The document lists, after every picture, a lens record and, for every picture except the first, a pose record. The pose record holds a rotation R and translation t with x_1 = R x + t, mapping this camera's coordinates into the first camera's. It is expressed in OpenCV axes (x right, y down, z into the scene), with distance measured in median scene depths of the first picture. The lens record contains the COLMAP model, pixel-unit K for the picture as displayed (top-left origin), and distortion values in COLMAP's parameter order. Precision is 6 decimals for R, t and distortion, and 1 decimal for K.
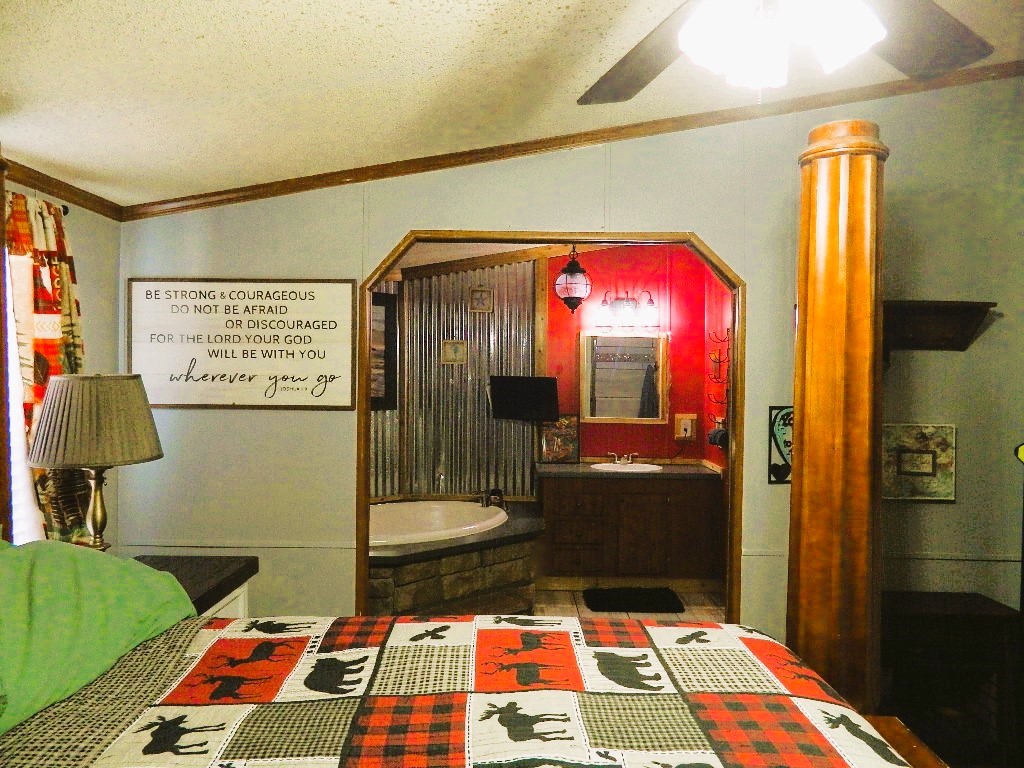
lens RADIAL K [[757.7, 0, 514.8], [0, 757.7, 382.5], [0, 0, 1]] dist [0.007654, 0.001579]
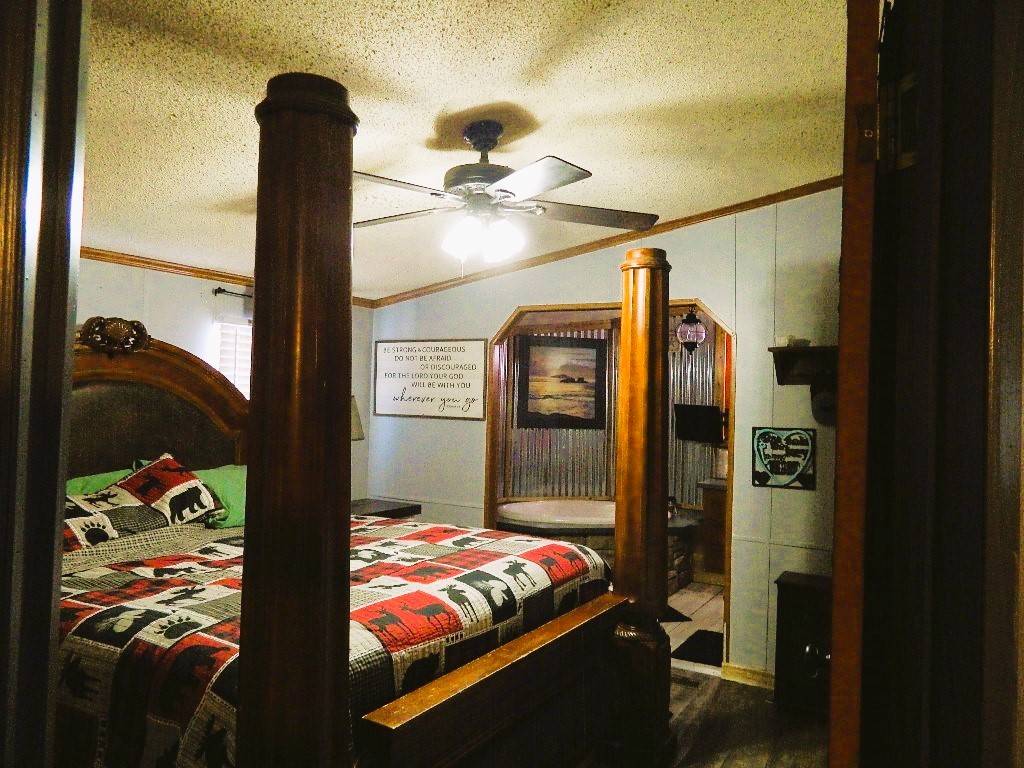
lens RADIAL K [[757.7, 0, 509.3], [0, 757.7, 384.7], [0, 0, 1]] dist [0.007654, 0.001579]
pose [[0.872516, 0.005404, -0.488556, 0.603470], [-0.024677, 0.999150, -0.033018, 0.012088], [0.487962, 0.040865, 0.871908, -0.355184]]
